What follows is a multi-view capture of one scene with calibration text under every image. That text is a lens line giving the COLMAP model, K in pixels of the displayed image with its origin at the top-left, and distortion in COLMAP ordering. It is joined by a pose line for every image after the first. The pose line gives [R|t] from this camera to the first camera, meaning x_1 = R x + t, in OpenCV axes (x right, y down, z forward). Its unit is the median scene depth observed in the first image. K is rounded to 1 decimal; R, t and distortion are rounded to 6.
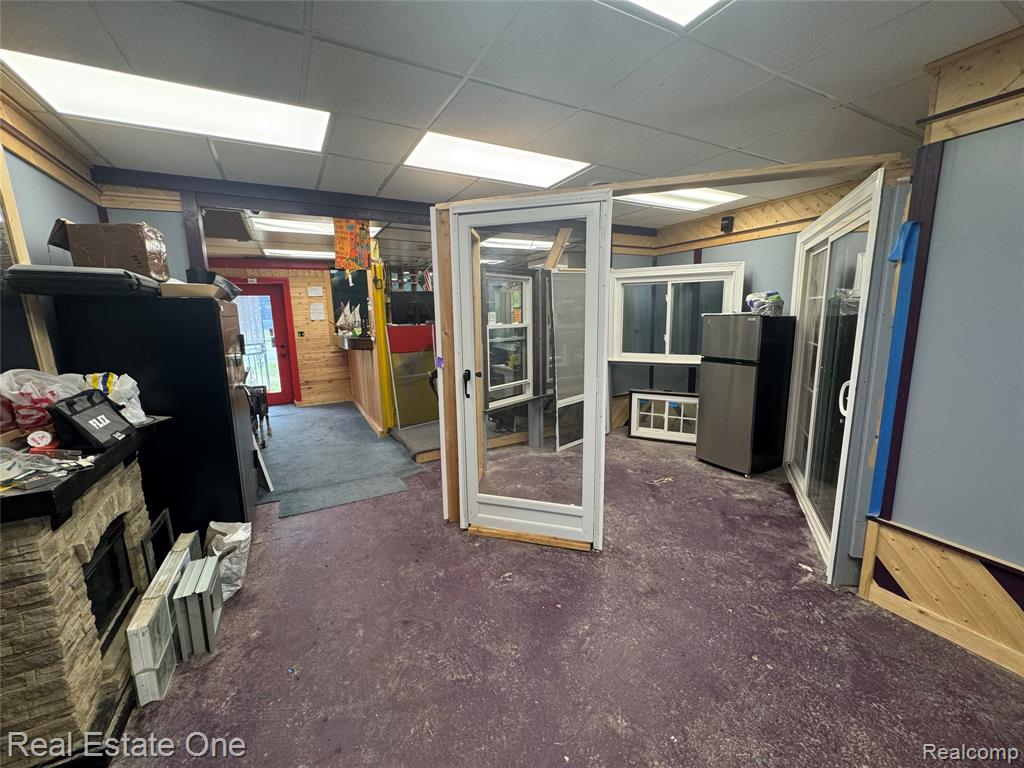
lens RADIAL K [[405.9, 0, 509.8], [0, 405.9, 383.0], [0, 0, 1]] dist [0.002076, -0.000127]
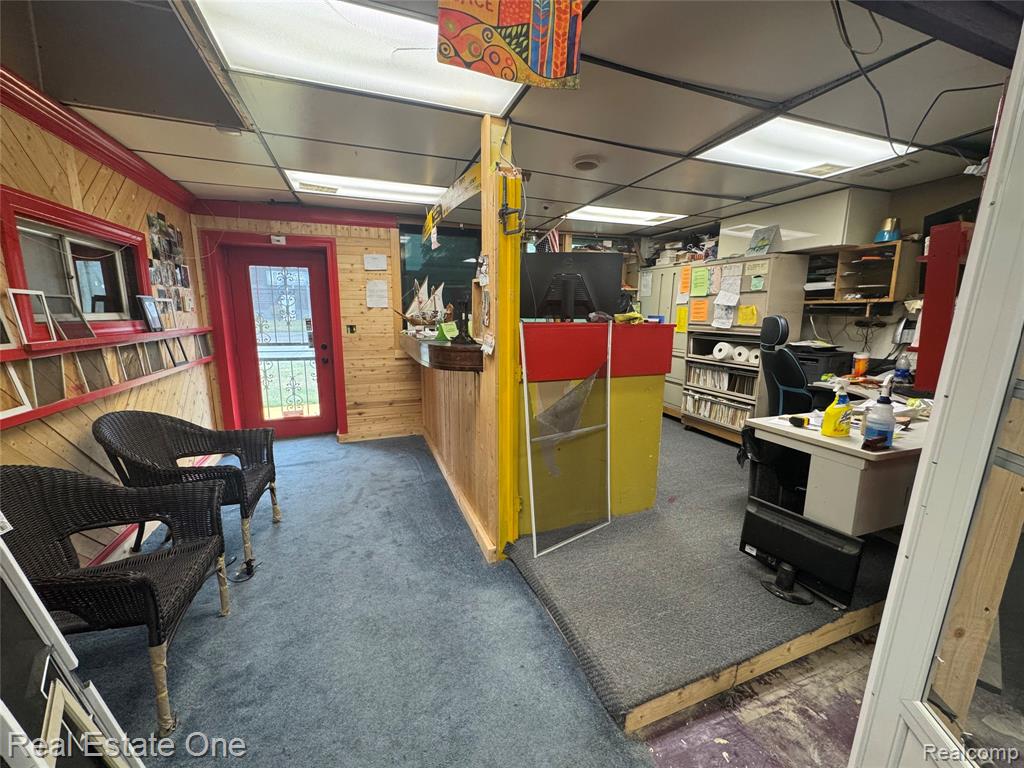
lens RADIAL K [[405.9, 0, 512.7], [0, 405.9, 385.4], [0, 0, 1]] dist [0.002076, -0.000127]
pose [[0.990812, 0.052909, -0.124468, -0.195041], [-0.051209, 0.998546, 0.016820, -0.060826], [0.125177, -0.010292, 0.992081, 0.434227]]
